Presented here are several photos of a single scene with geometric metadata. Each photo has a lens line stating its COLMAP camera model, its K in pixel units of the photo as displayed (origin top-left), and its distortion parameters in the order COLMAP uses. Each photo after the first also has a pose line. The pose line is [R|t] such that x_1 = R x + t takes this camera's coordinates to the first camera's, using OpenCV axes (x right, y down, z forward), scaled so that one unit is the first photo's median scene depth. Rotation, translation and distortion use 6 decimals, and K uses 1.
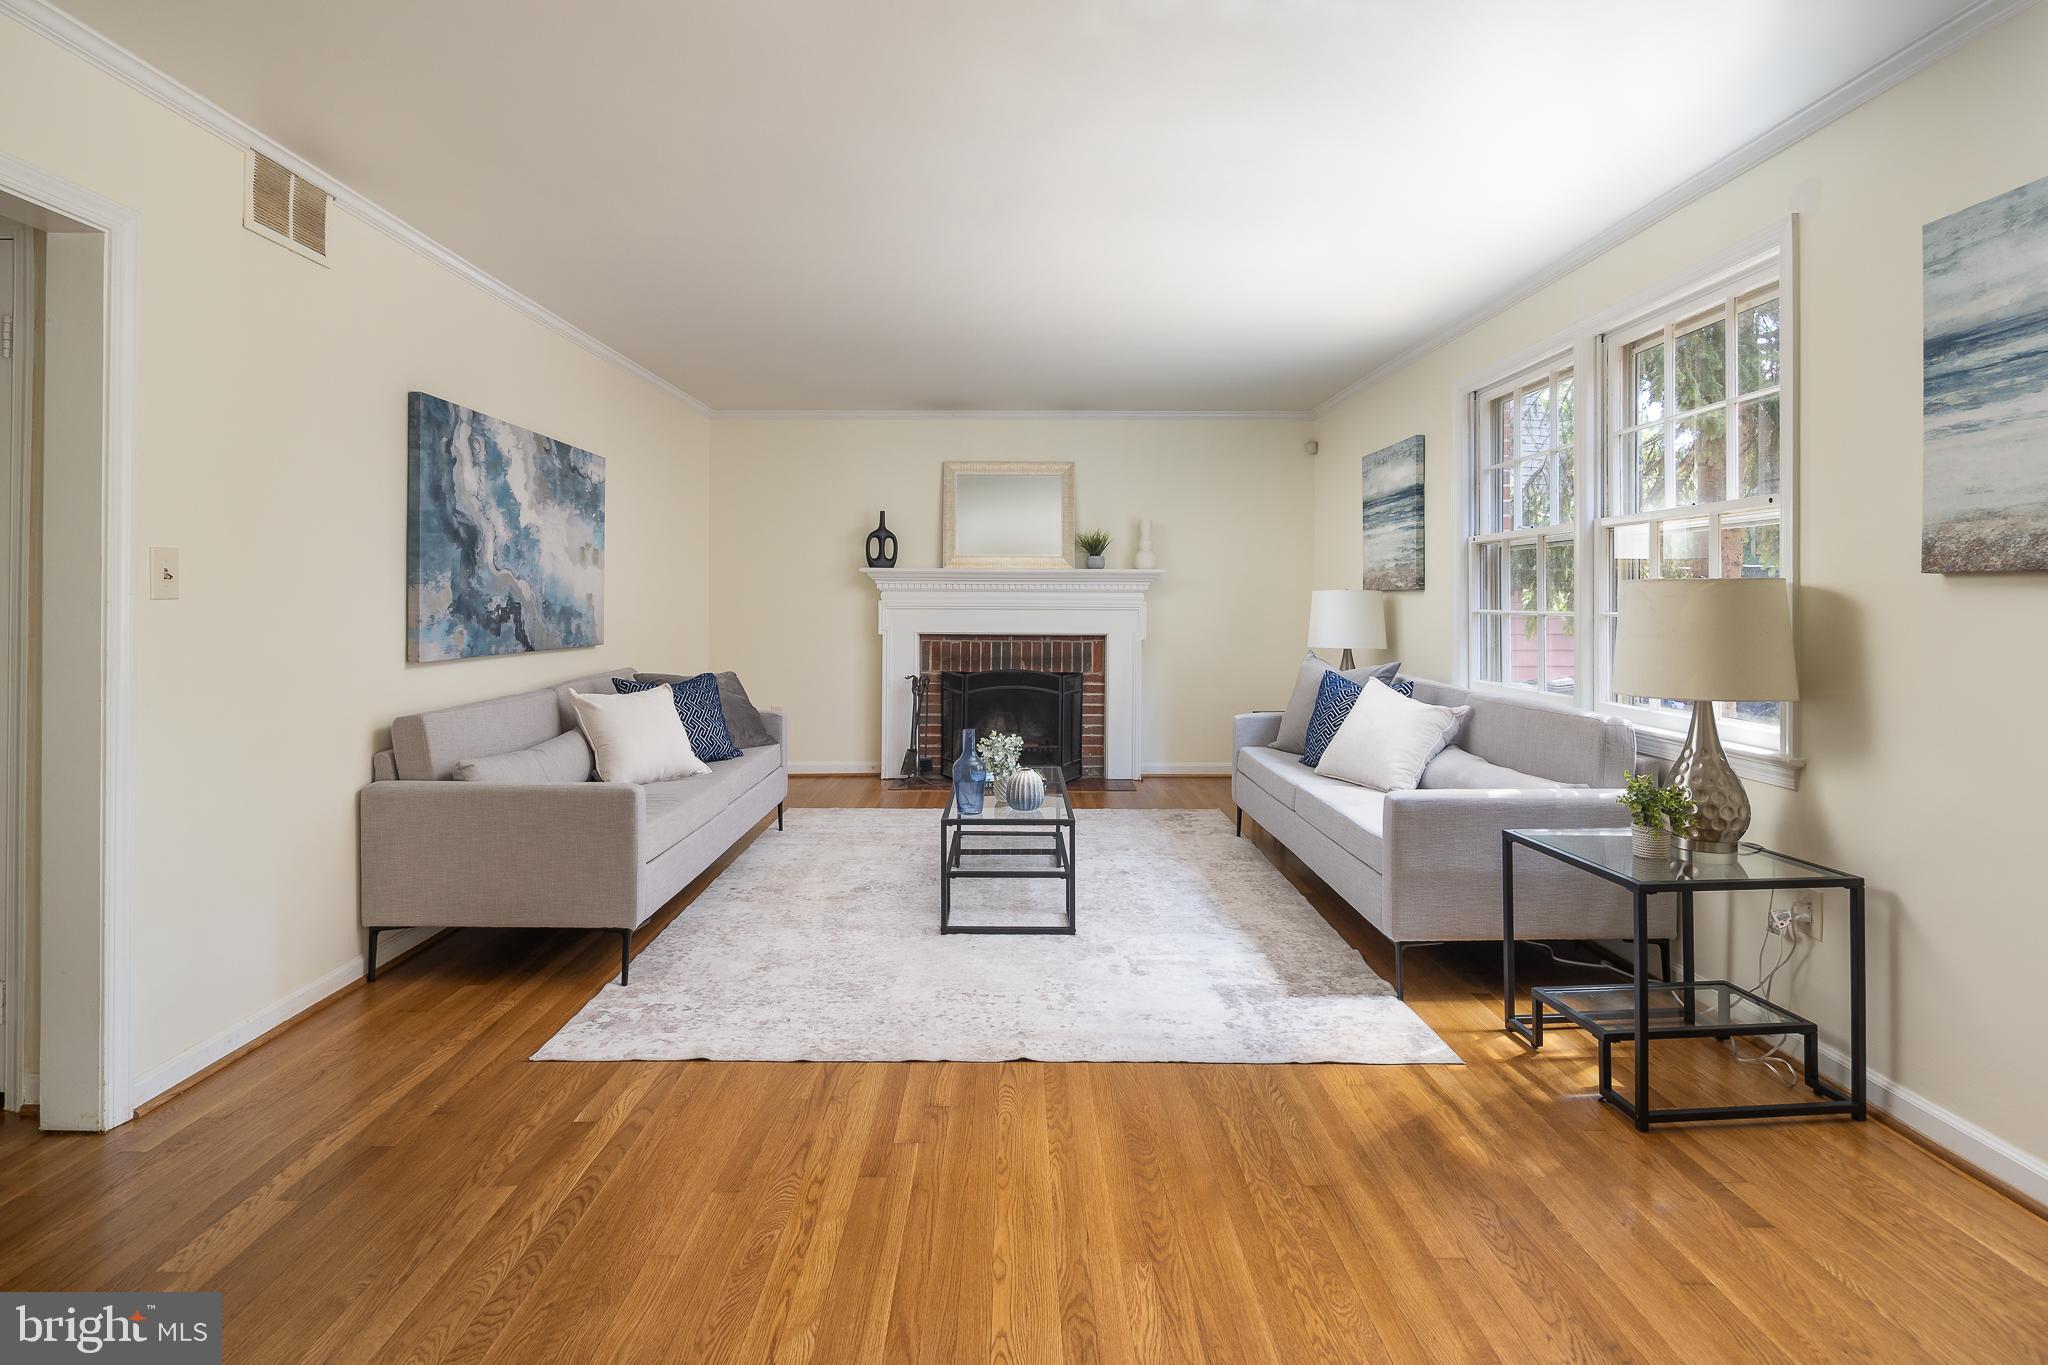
lens RADIAL K [[994.1, 0, 1021.9], [0, 994.1, 592.3], [0, 0, 1]] dist [0.000818, -0.001560]
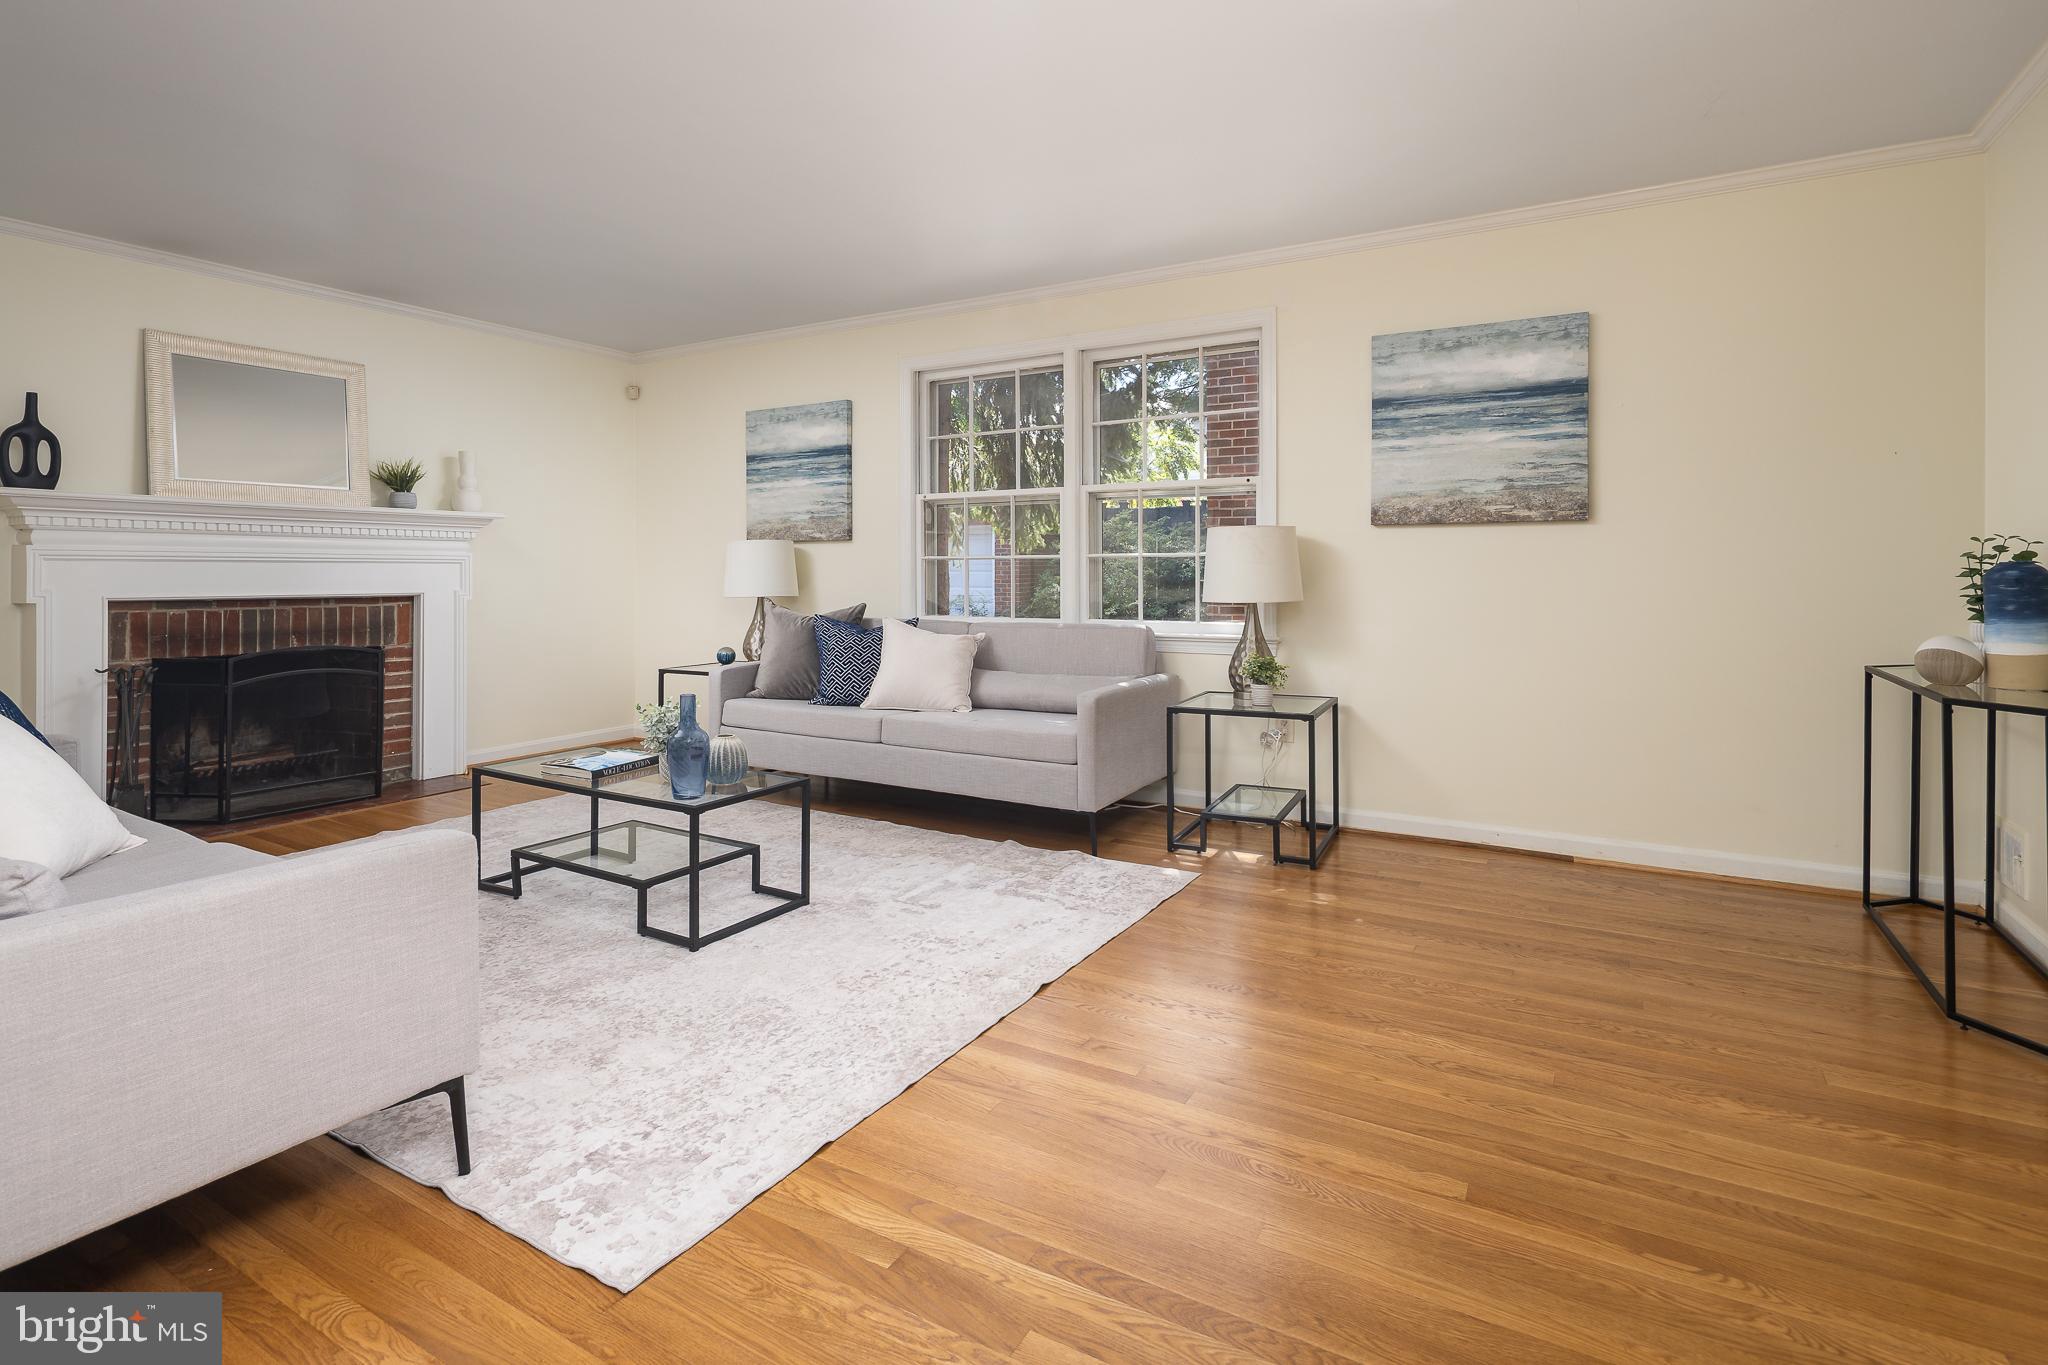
lens RADIAL K [[994.1, 0, 1017.2], [0, 994.1, 577.2], [0, 0, 1]] dist [0.000818, -0.001560]
pose [[0.520921, -0.009107, 0.853557, -0.444870], [-0.001822, 0.999929, 0.011781, 0.025179], [-0.853603, -0.007692, 0.520867, 0.262734]]
